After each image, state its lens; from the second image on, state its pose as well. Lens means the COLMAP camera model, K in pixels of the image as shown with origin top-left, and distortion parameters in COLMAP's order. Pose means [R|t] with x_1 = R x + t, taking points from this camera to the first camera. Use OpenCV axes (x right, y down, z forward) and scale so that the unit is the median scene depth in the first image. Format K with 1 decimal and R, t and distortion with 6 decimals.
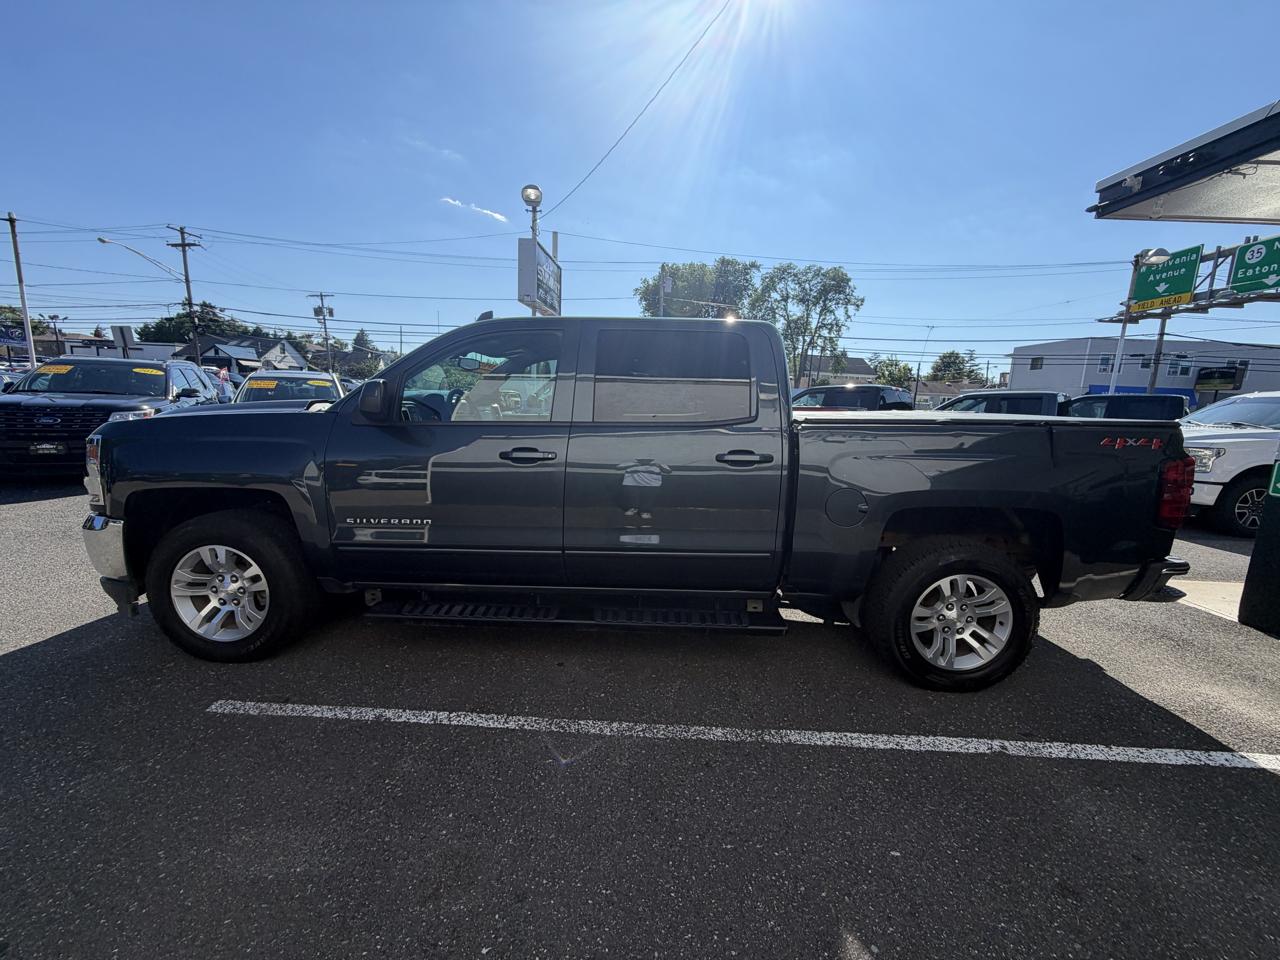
lens RADIAL K [[510.5, 0, 636.8], [0, 510.5, 479.6], [0, 0, 1]] dist [-0.000550, -0.000263]
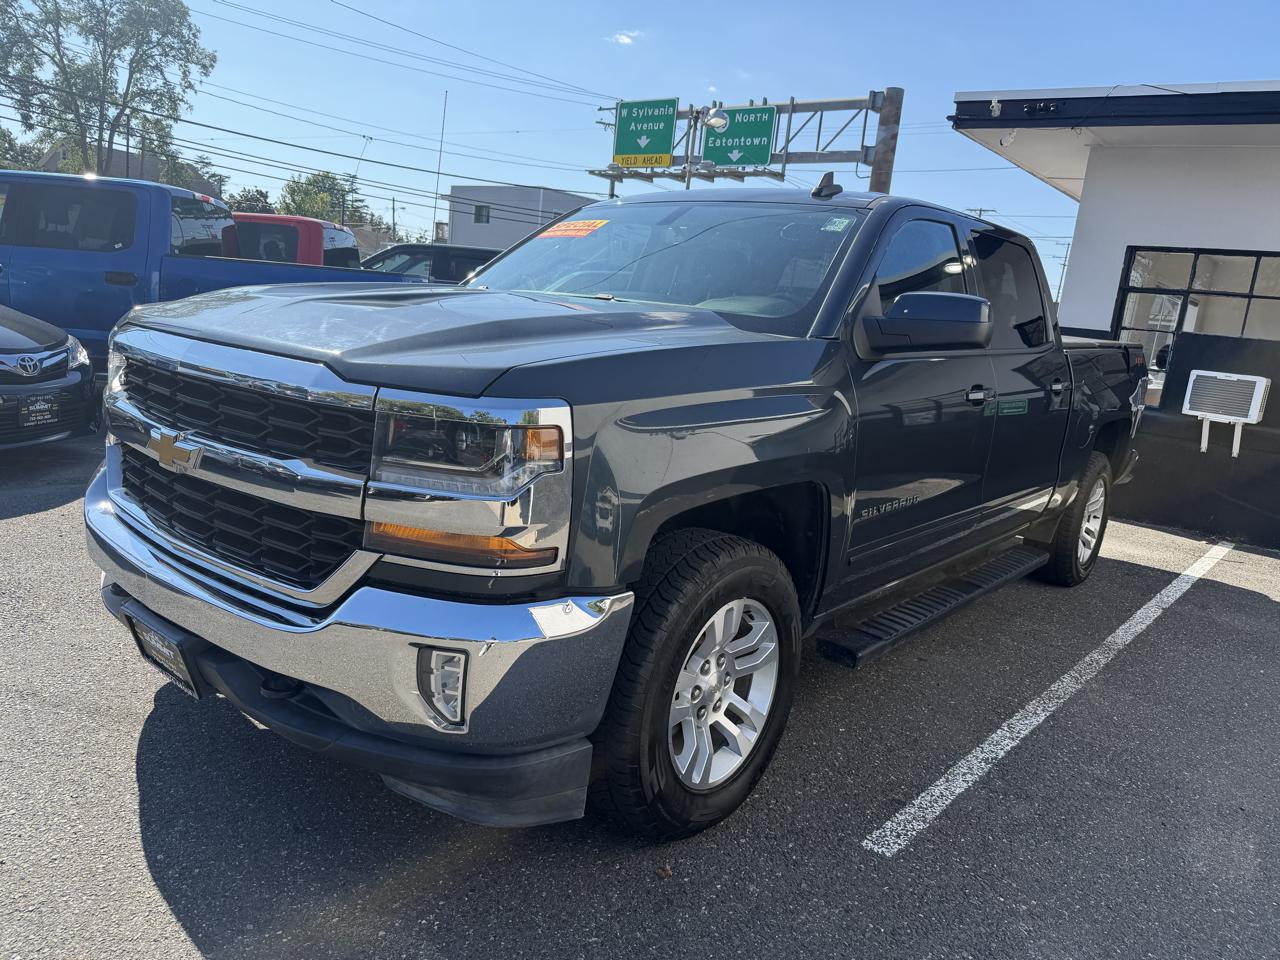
lens RADIAL K [[907.7, 0, 639.8], [0, 907.7, 484.8], [0, 0, 1]] dist [0.033630, -0.051413]
pose [[0.625339, -0.127014, 0.769947, -0.114034], [0.045956, 0.990947, 0.126147, -0.007812], [-0.778999, -0.043501, 0.625514, 0.037089]]
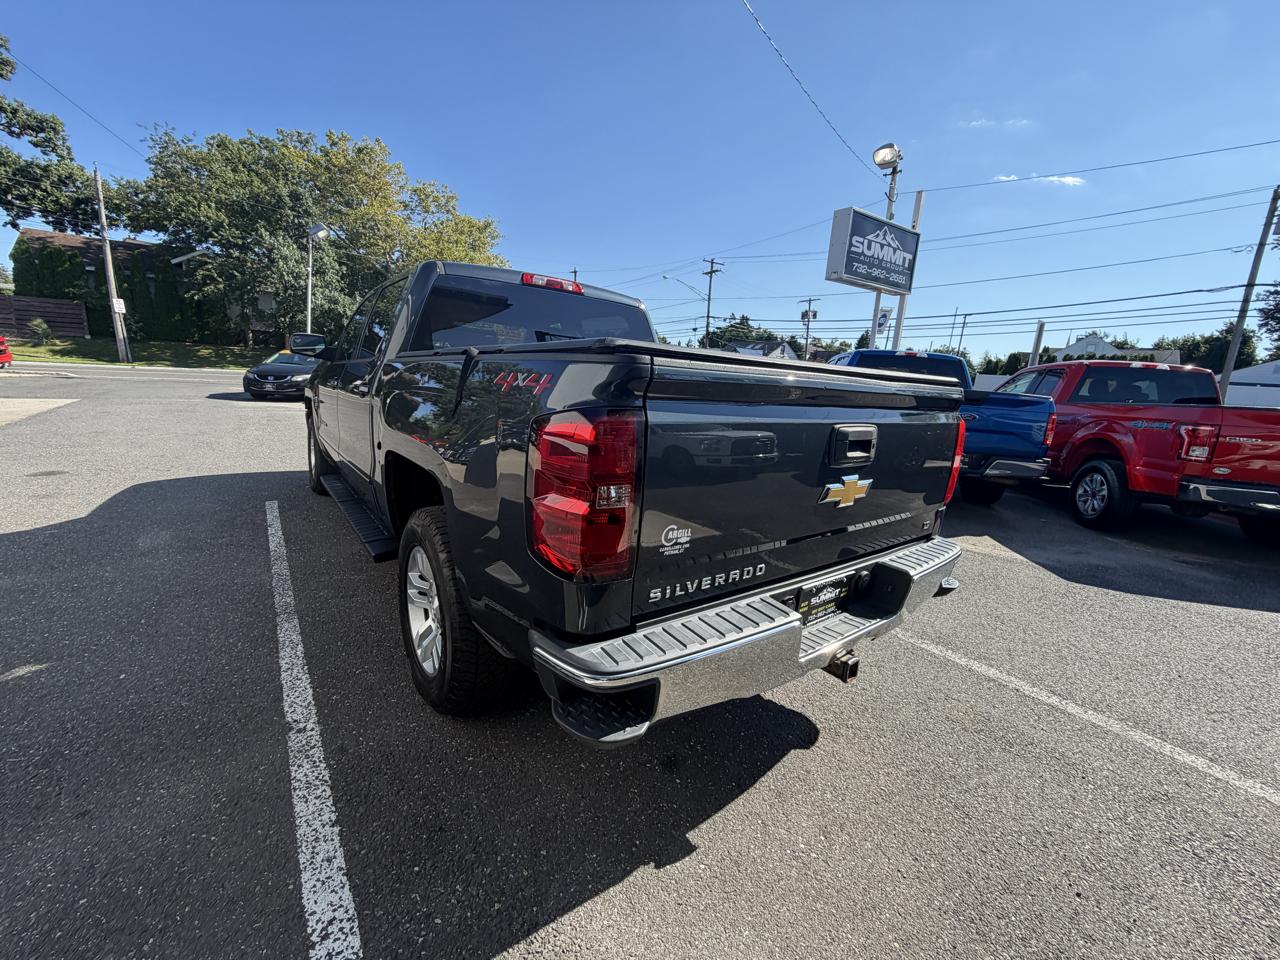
lens RADIAL K [[510.5, 0, 636.8], [0, 510.5, 479.6], [0, 0, 1]] dist [-0.000550, -0.000263]
pose [[0.616029, 0.166082, -0.770017, 0.102434], [-0.166473, 0.982891, 0.078814, -0.002436], [0.769932, 0.079636, 0.633137, 0.053796]]
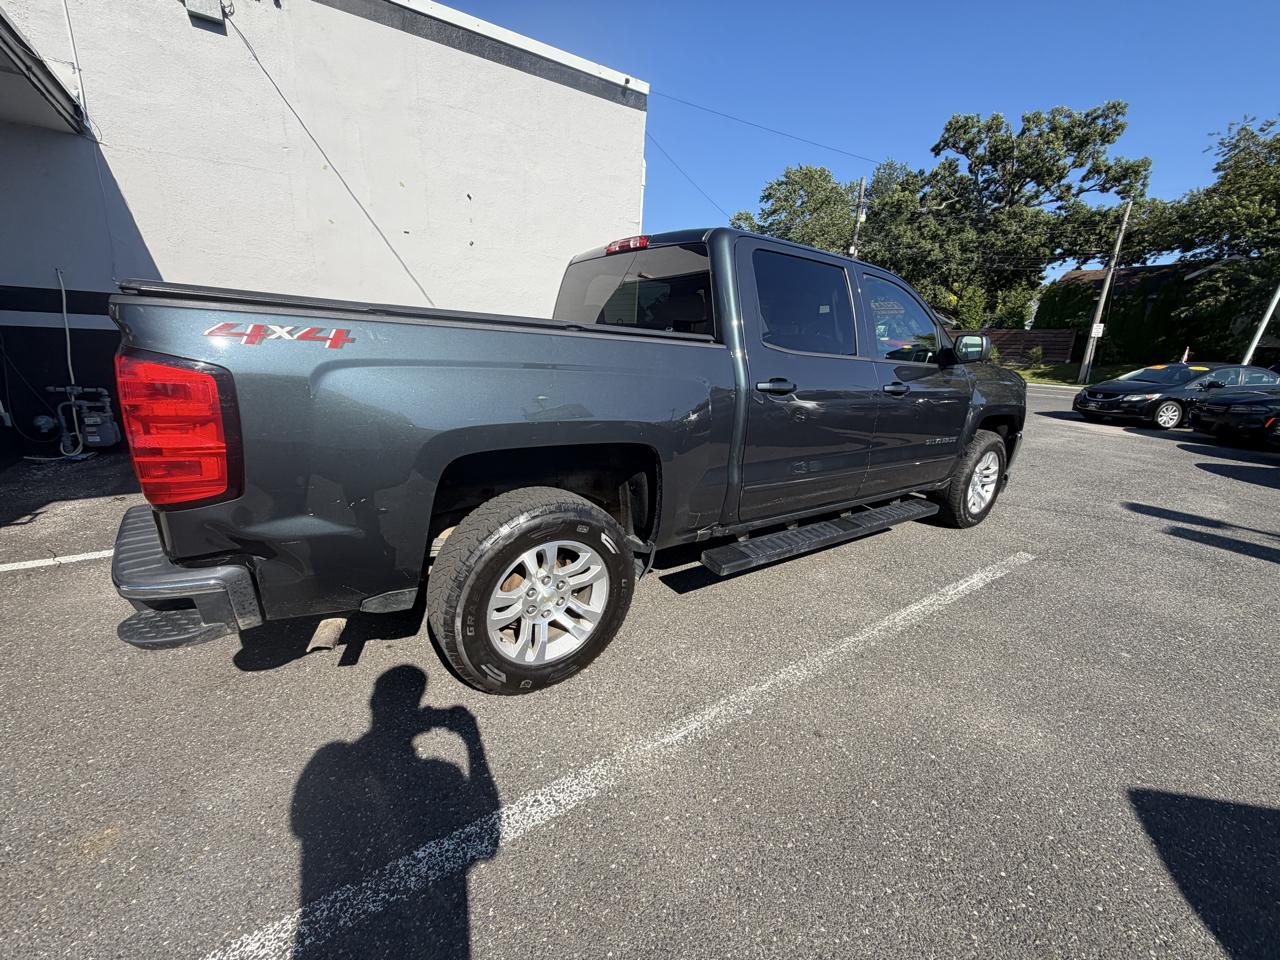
lens RADIAL K [[509.1, 0, 634.3], [0, 509.1, 481.8], [0, 0, 1]] dist [-0.001746, -0.000183]
pose [[-0.807424, 0.087291, -0.583478, 0.070636], [-0.165488, 0.915779, 0.366009, -0.021300], [0.566286, 0.392083, -0.724977, 0.168960]]
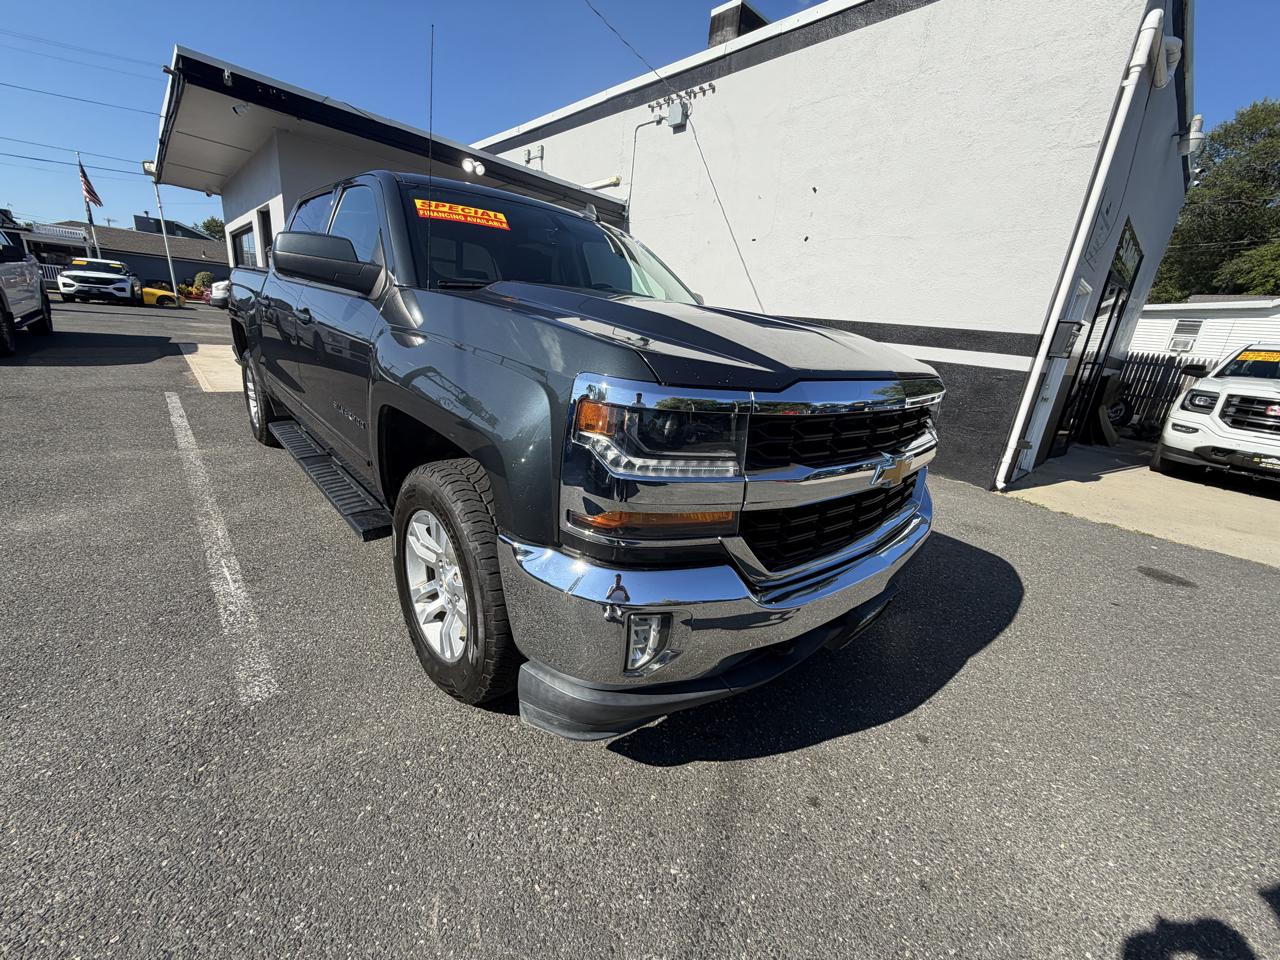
lens RADIAL K [[510.9, 0, 635.8], [0, 510.9, 479.8], [0, 0, 1]] dist [-0.000517, -0.000180]
pose [[-0.682227, -0.309537, 0.662384, -0.102218], [-0.005423, 0.908078, 0.418766, -0.021195], [-0.731120, 0.282101, -0.621195, 0.143365]]
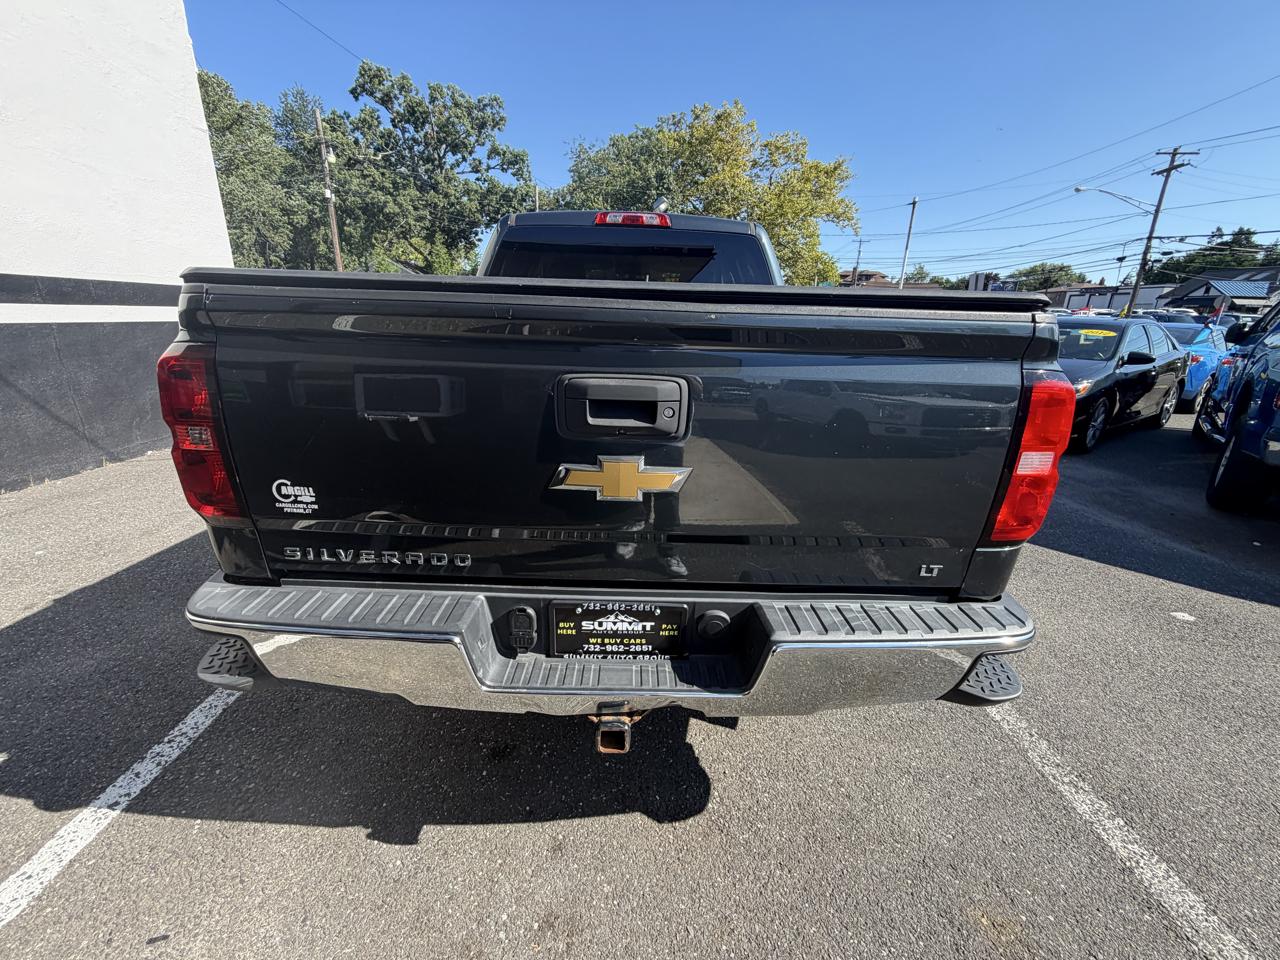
lens RADIAL K [[510.5, 0, 636.8], [0, 510.5, 479.6], [0, 0, 1]] dist [-0.000550, -0.000263]
pose [[0.024846, 0.275468, -0.960989, 0.107797], [-0.181166, 0.946610, 0.266662, -0.009096], [0.983139, 0.167473, 0.073424, 0.096356]]
